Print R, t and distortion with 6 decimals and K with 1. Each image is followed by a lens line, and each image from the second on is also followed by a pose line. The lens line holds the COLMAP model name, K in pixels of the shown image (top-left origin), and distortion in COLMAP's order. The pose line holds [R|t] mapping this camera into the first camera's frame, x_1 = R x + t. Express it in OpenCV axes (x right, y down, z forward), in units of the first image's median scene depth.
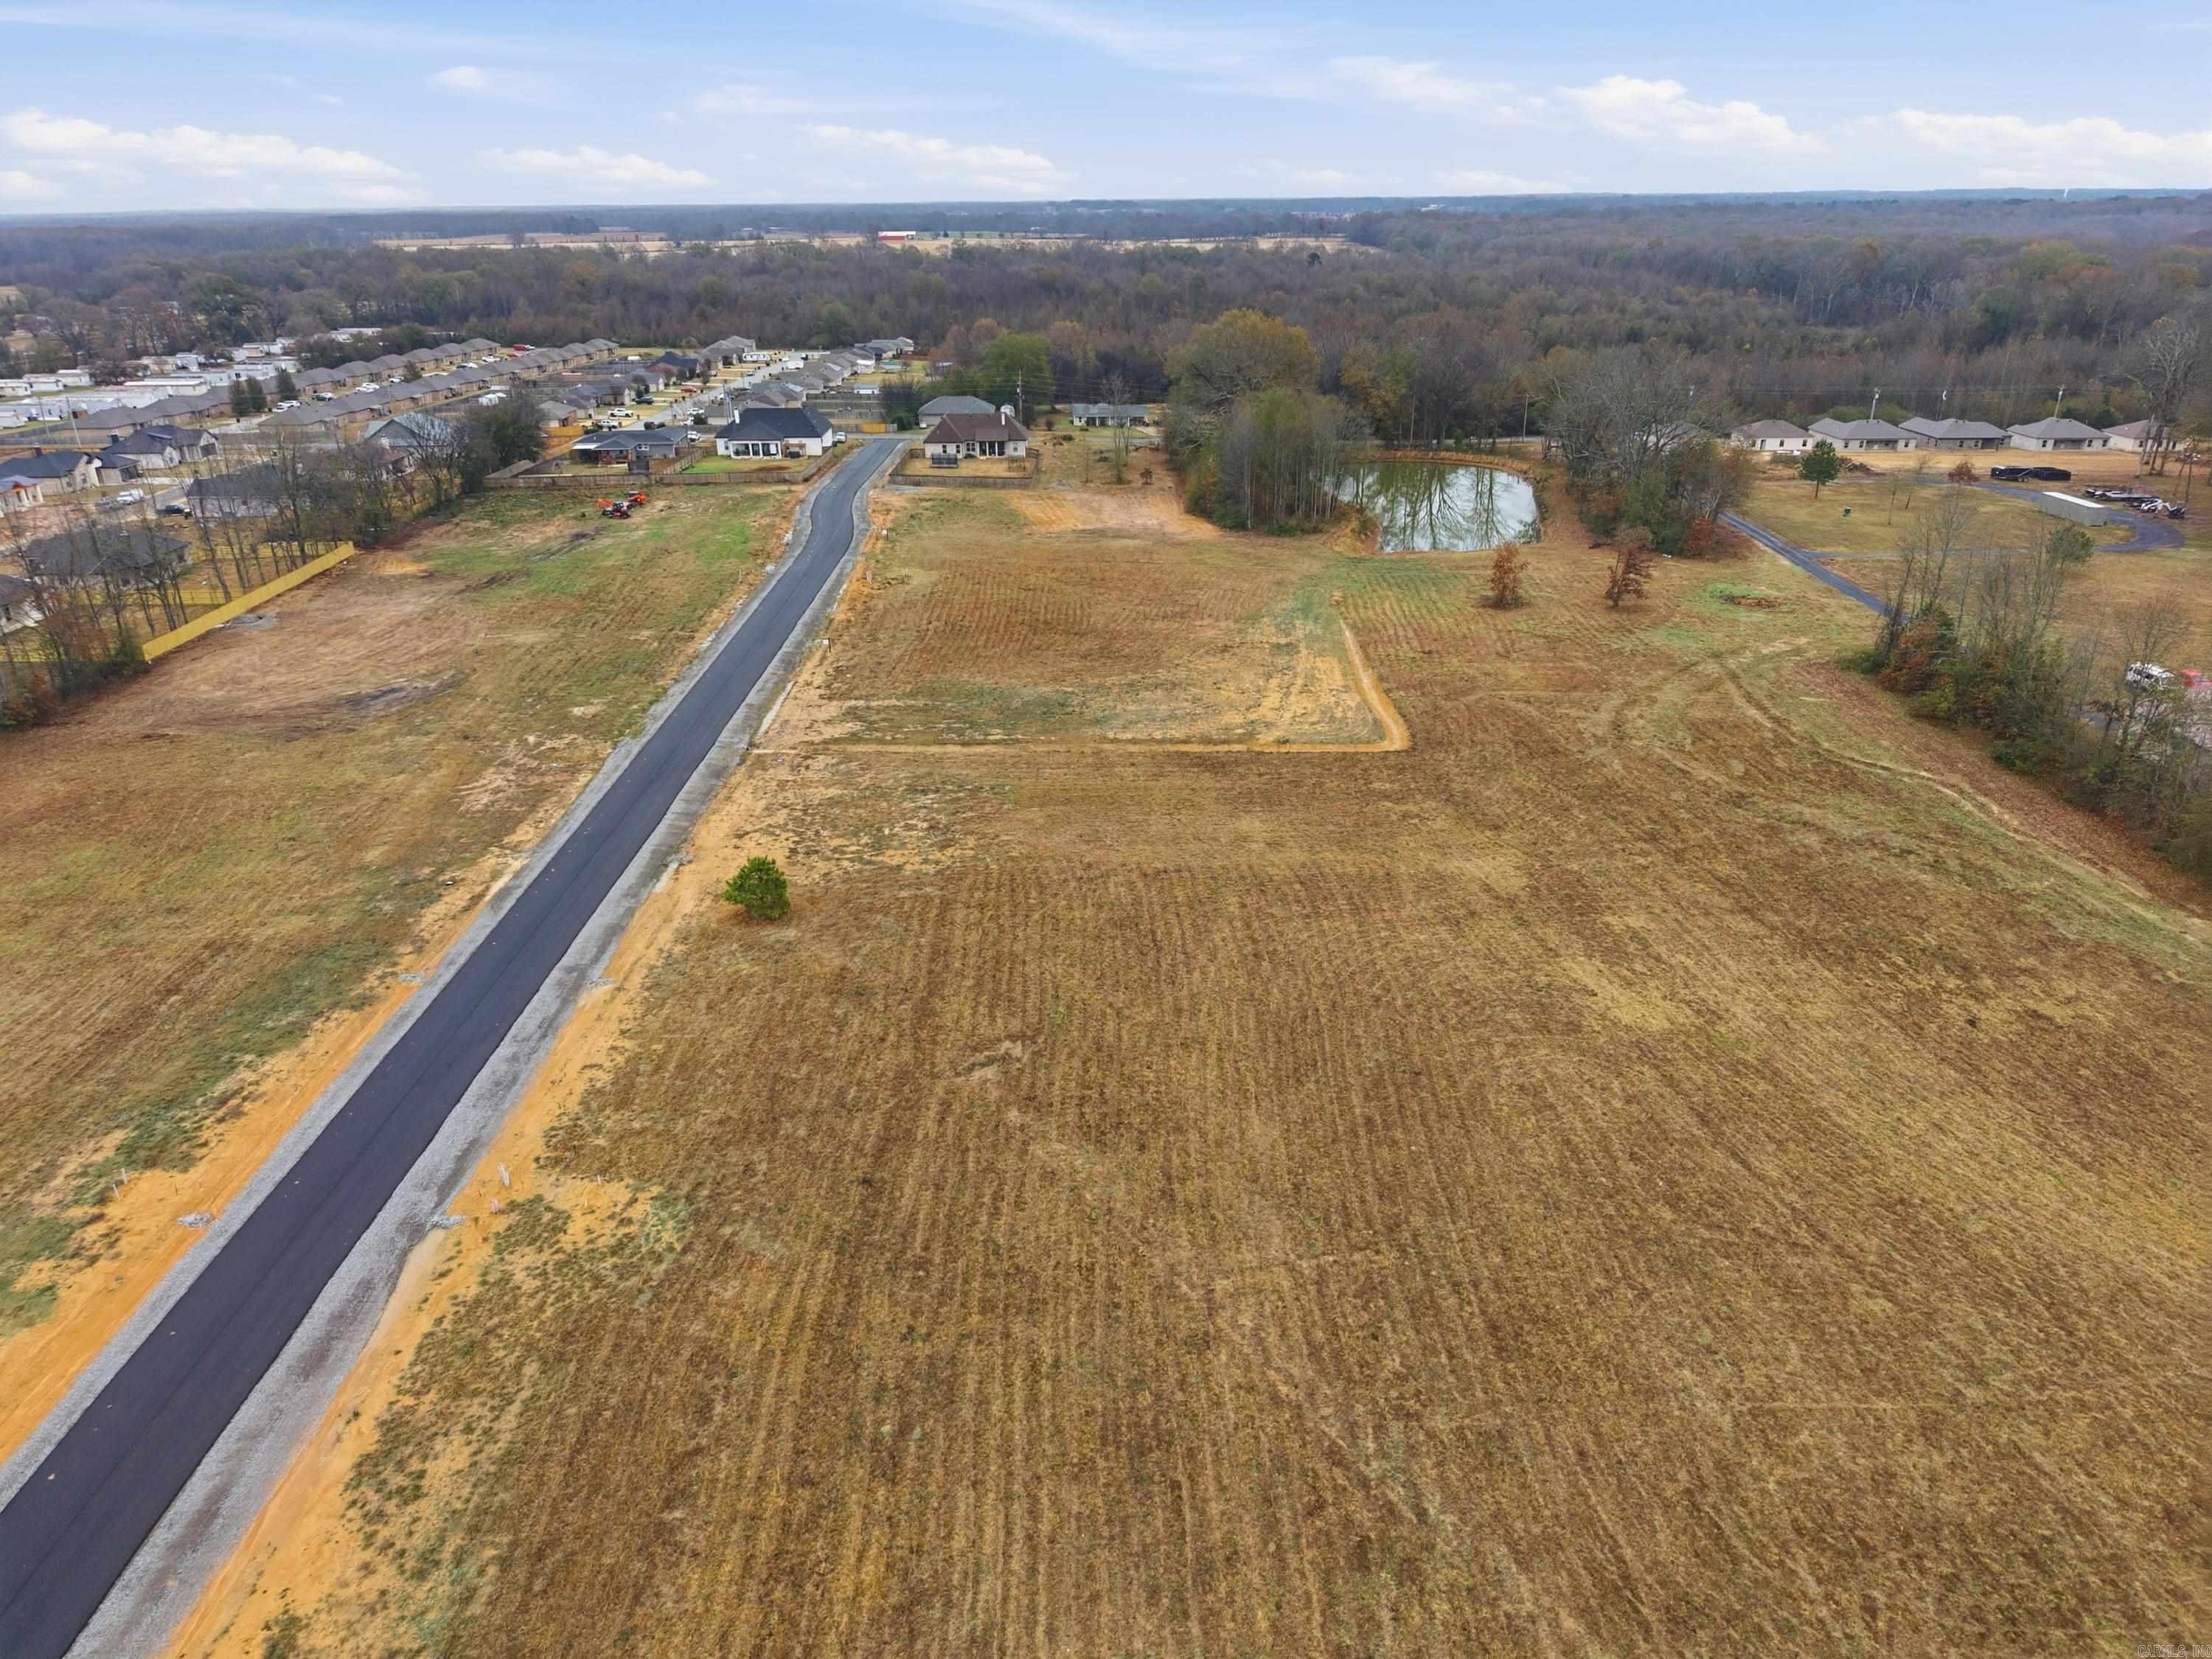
lens RADIAL K [[1485.7, 0, 1110.6], [0, 1485.7, 816.7], [0, 0, 1]] dist [0.023145, -0.025632]
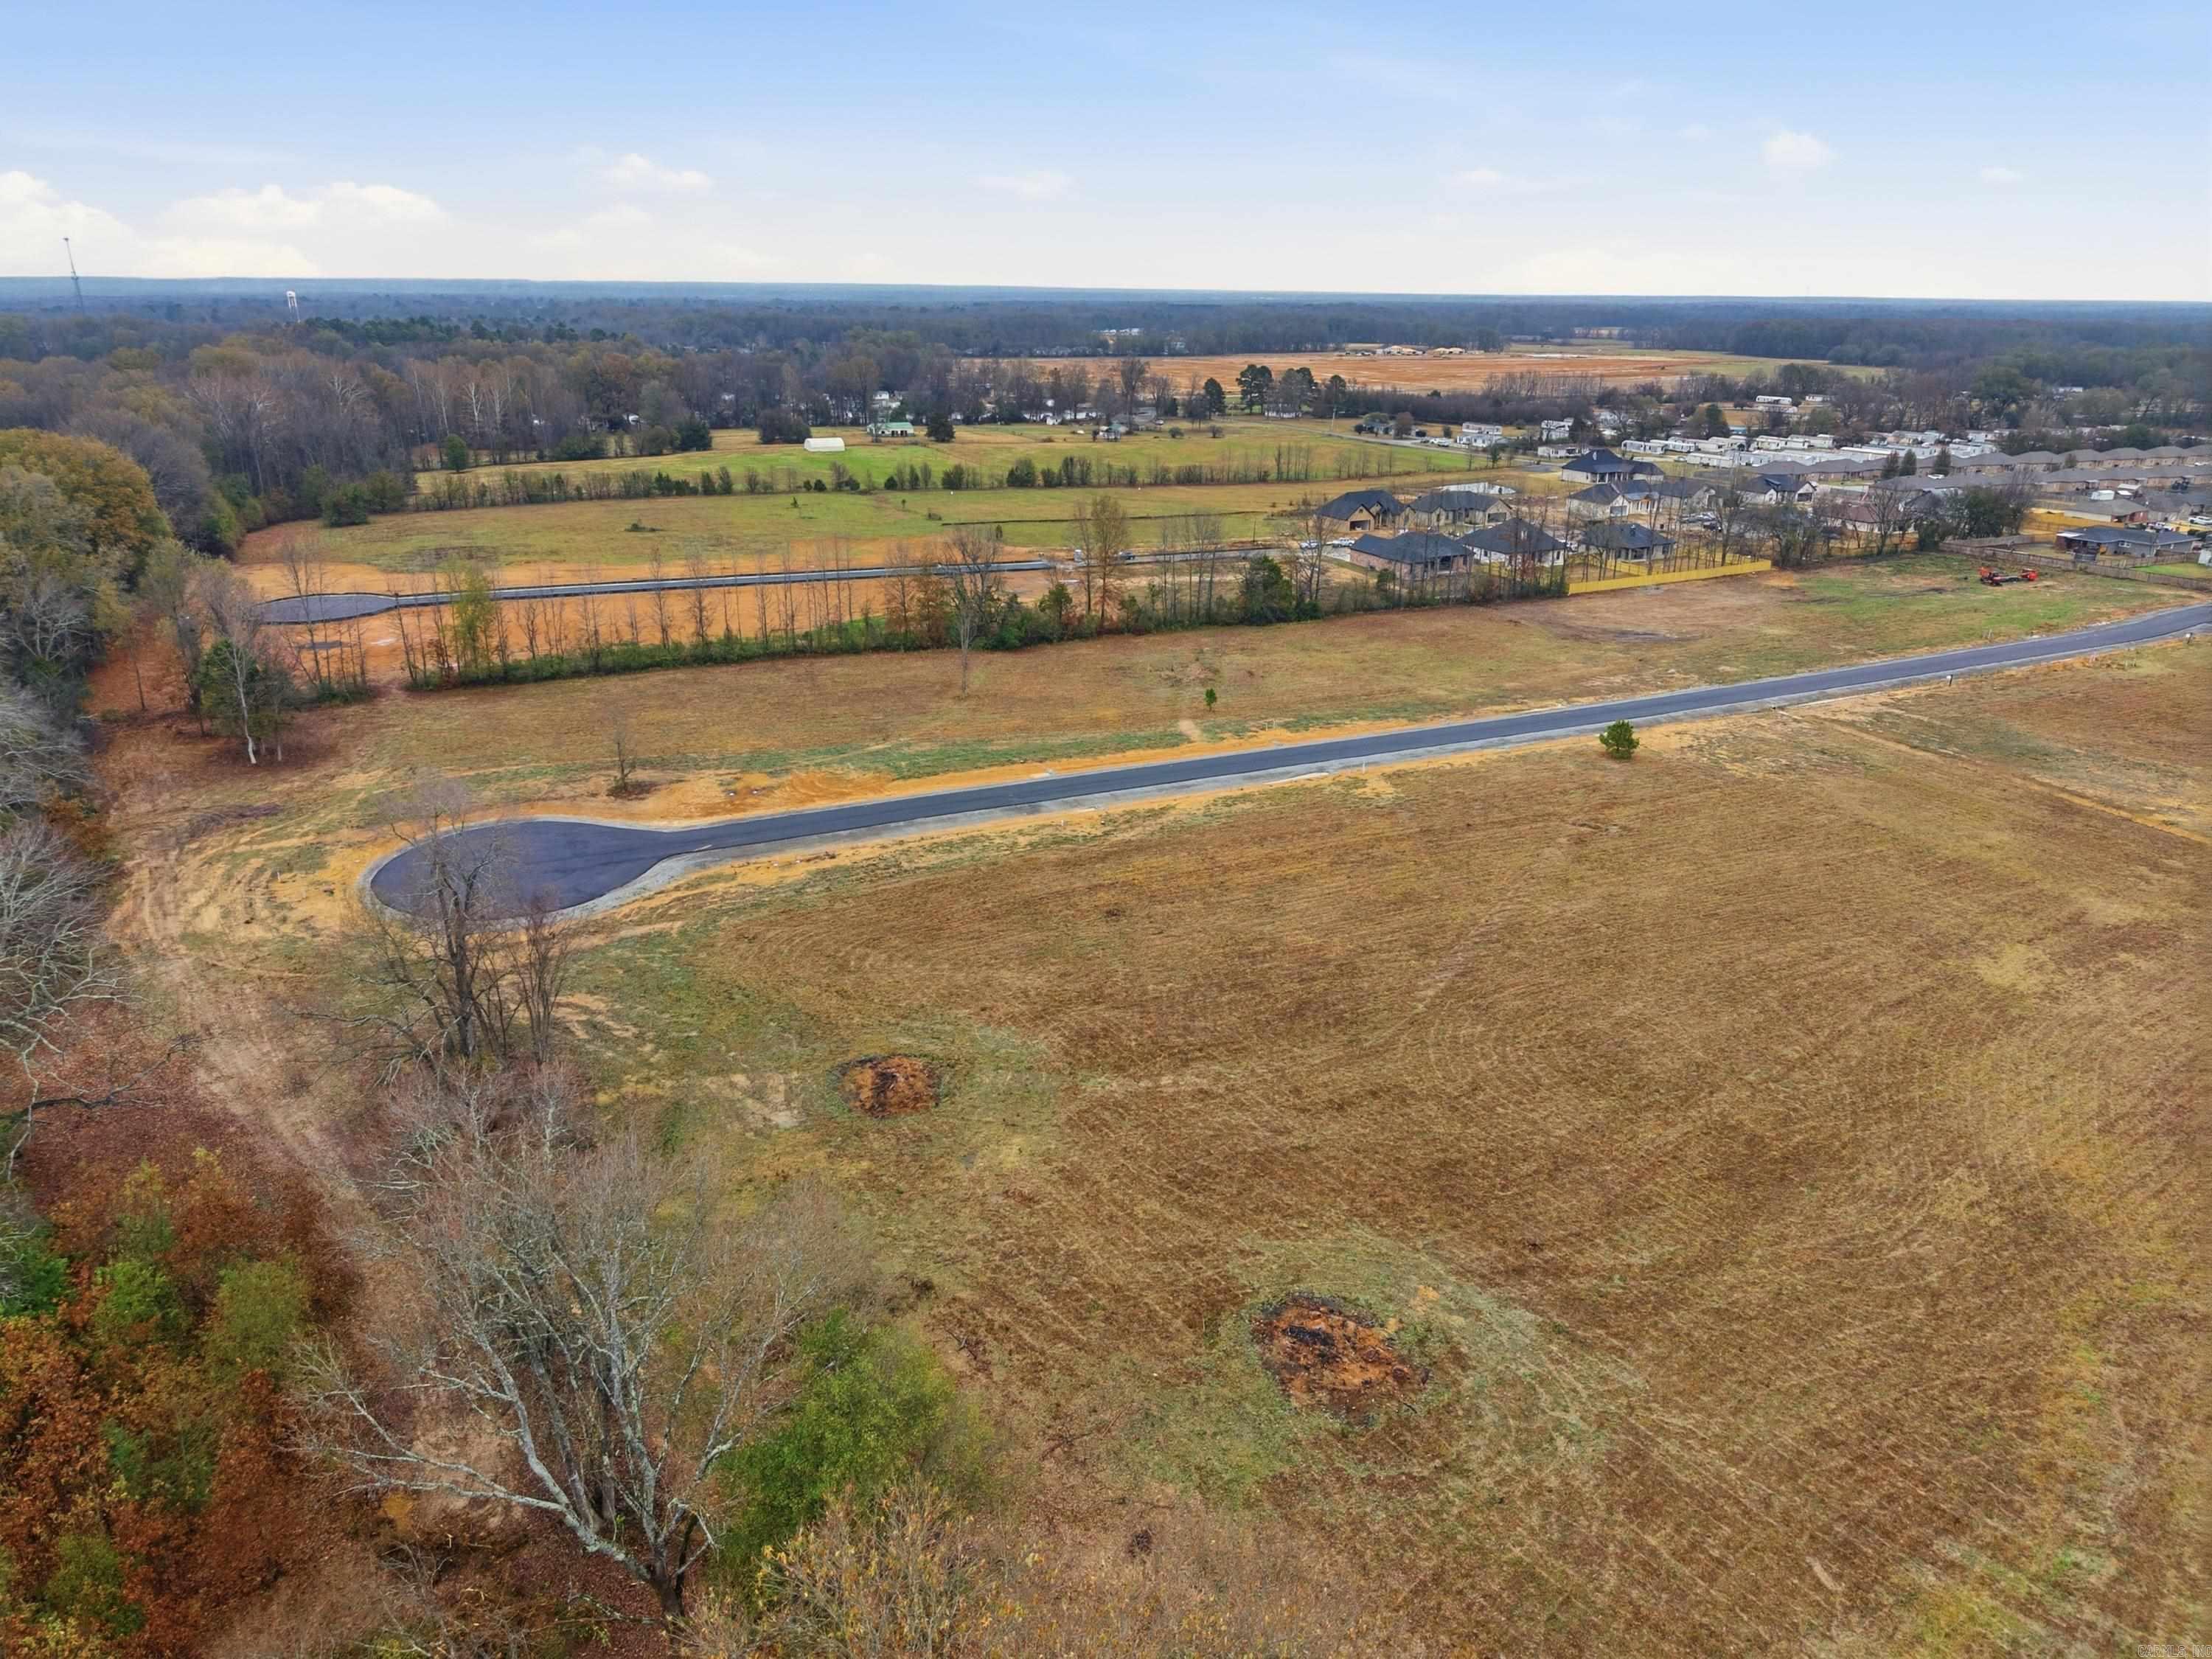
lens RADIAL K [[1472.0, 0, 1109.2], [0, 1472.0, 837.8], [0, 0, 1]] dist [0.043887, -0.055294]
pose [[0.427242, 0.323996, -0.844092, 0.699236], [-0.356557, 0.918303, 0.172007, 0.049611], [0.830862, 0.227479, 0.507860, -0.216435]]
